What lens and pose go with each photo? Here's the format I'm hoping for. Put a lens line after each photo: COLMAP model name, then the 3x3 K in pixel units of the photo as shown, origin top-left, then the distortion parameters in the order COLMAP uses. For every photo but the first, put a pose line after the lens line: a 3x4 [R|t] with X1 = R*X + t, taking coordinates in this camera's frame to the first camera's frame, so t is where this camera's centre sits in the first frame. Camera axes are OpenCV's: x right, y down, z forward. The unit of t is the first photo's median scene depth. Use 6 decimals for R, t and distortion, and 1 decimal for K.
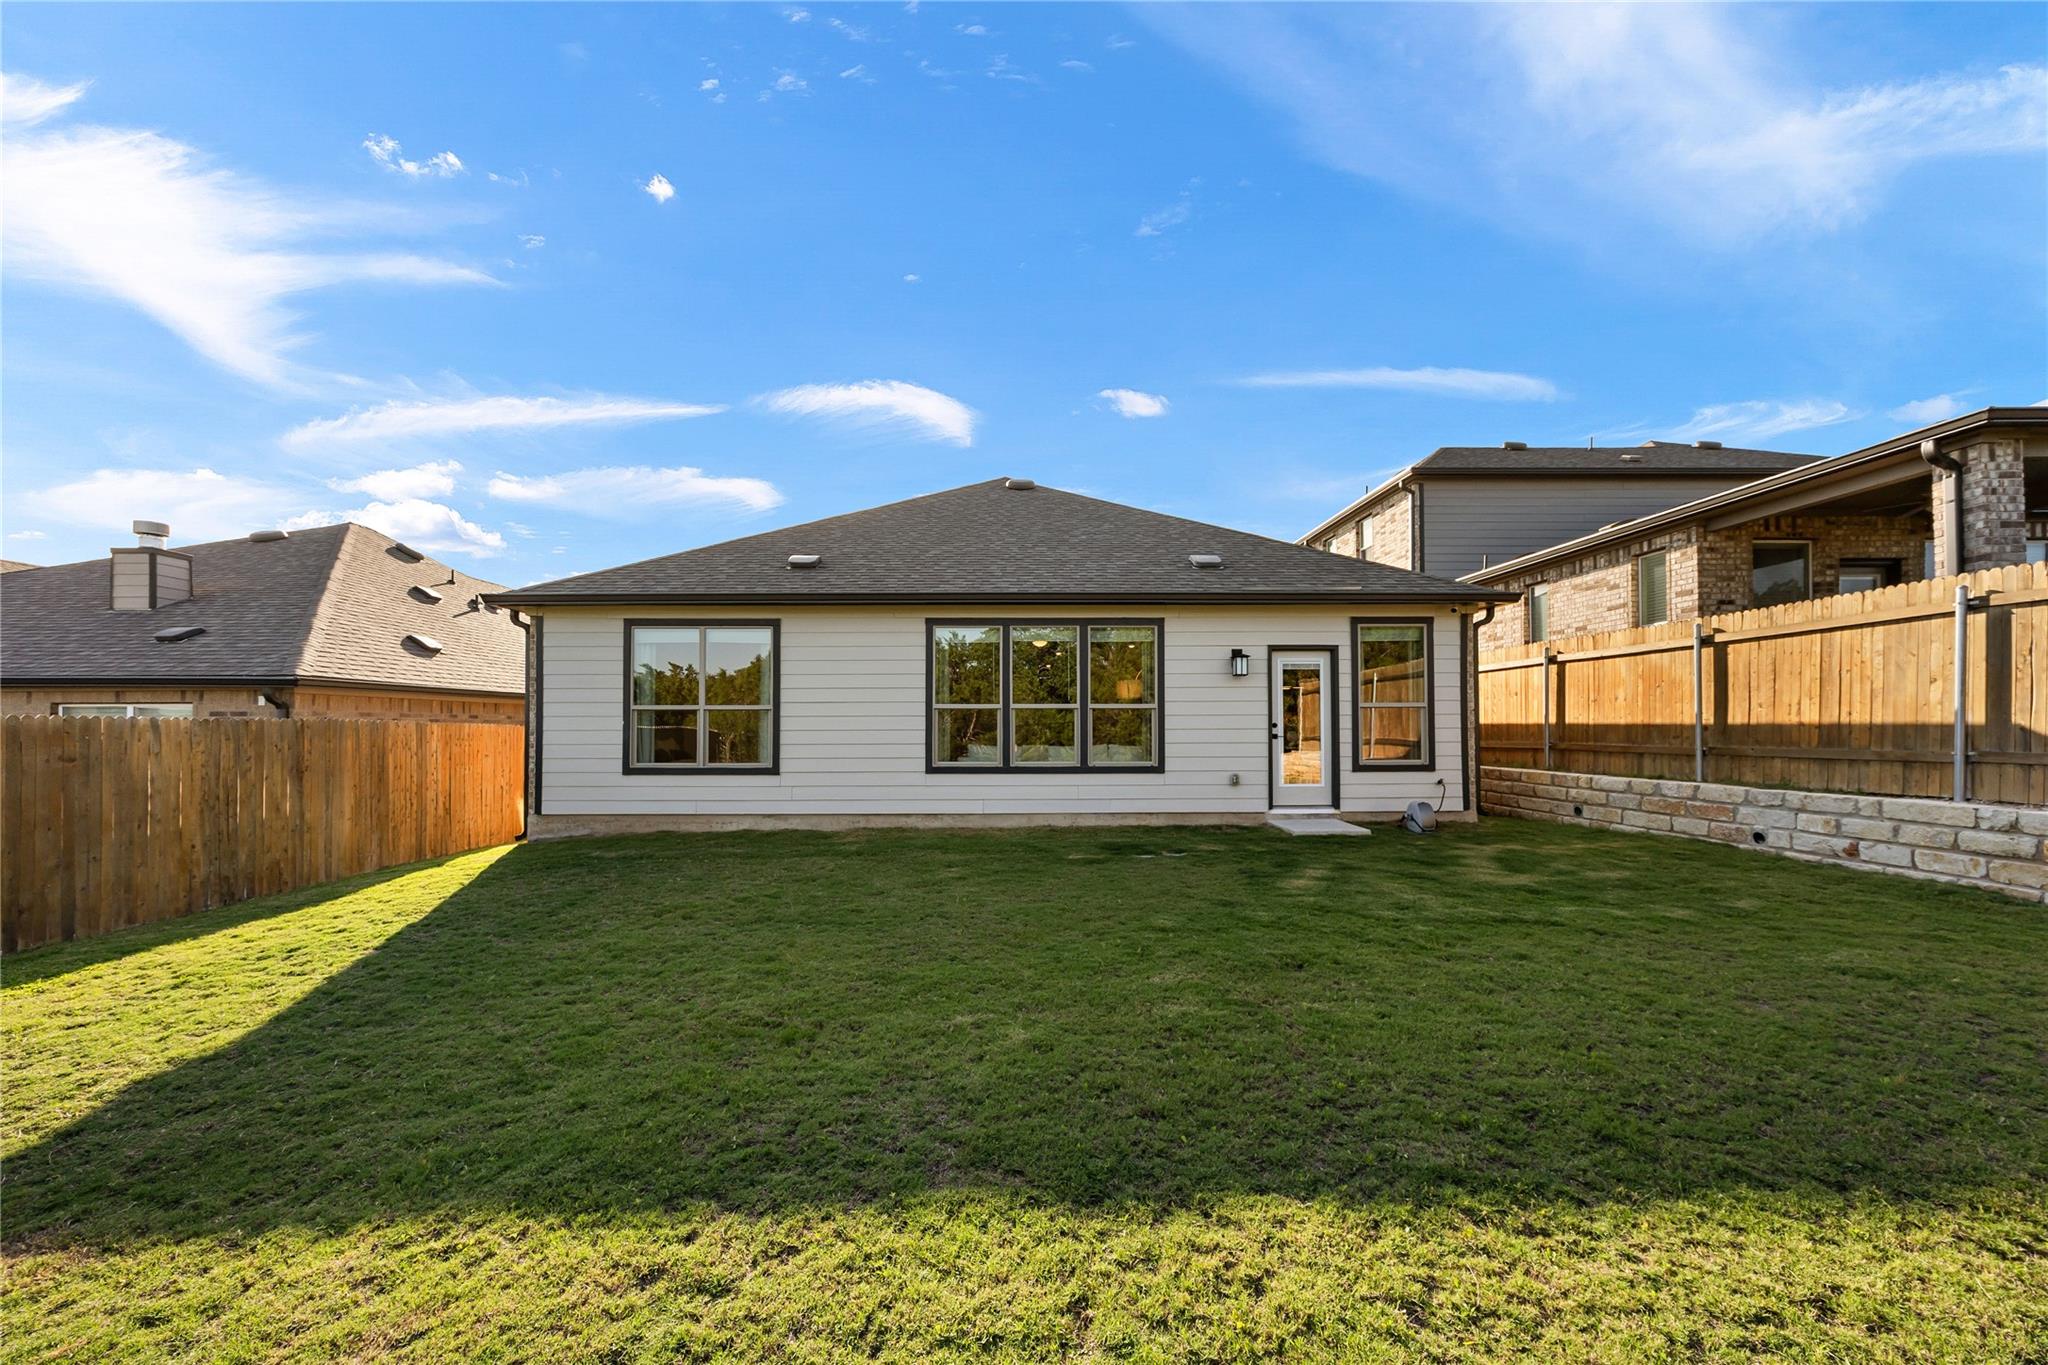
lens RADIAL K [[785.2, 0, 1019.4], [0, 785.2, 725.7], [0, 0, 1]] dist [-0.002603, -0.000173]
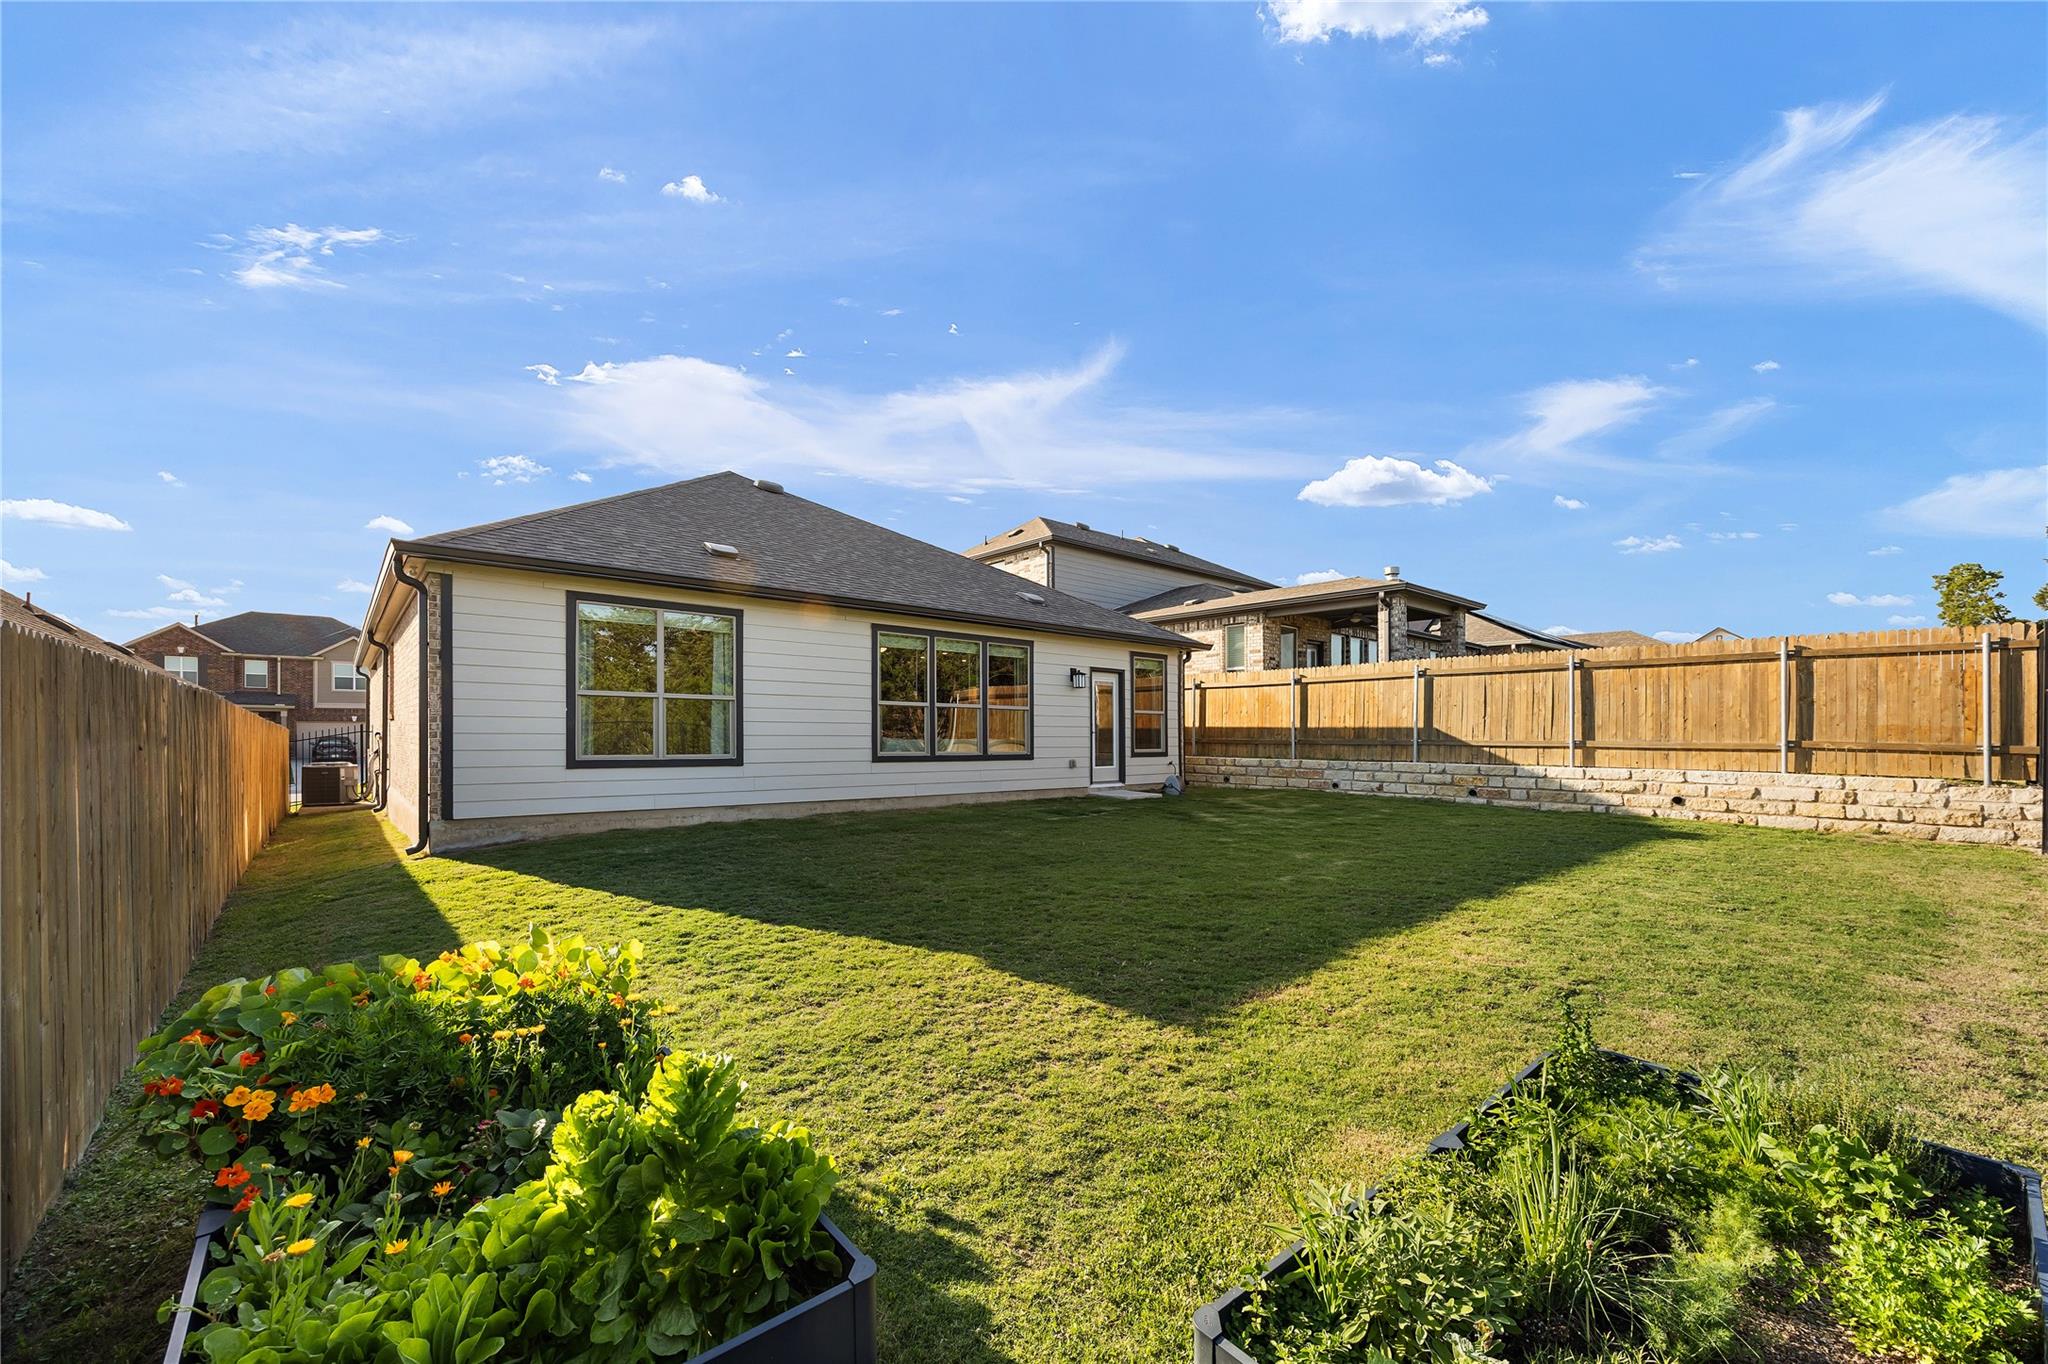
lens RADIAL K [[785.2, 0, 1029.2], [0, 785.2, 739.4], [0, 0, 1]] dist [-0.002603, -0.000173]
pose [[0.769080, 0.004388, 0.639137, -0.665784], [-0.011039, 0.999918, 0.006419, 0.018554], [-0.639057, -0.011992, 0.769066, -0.005801]]
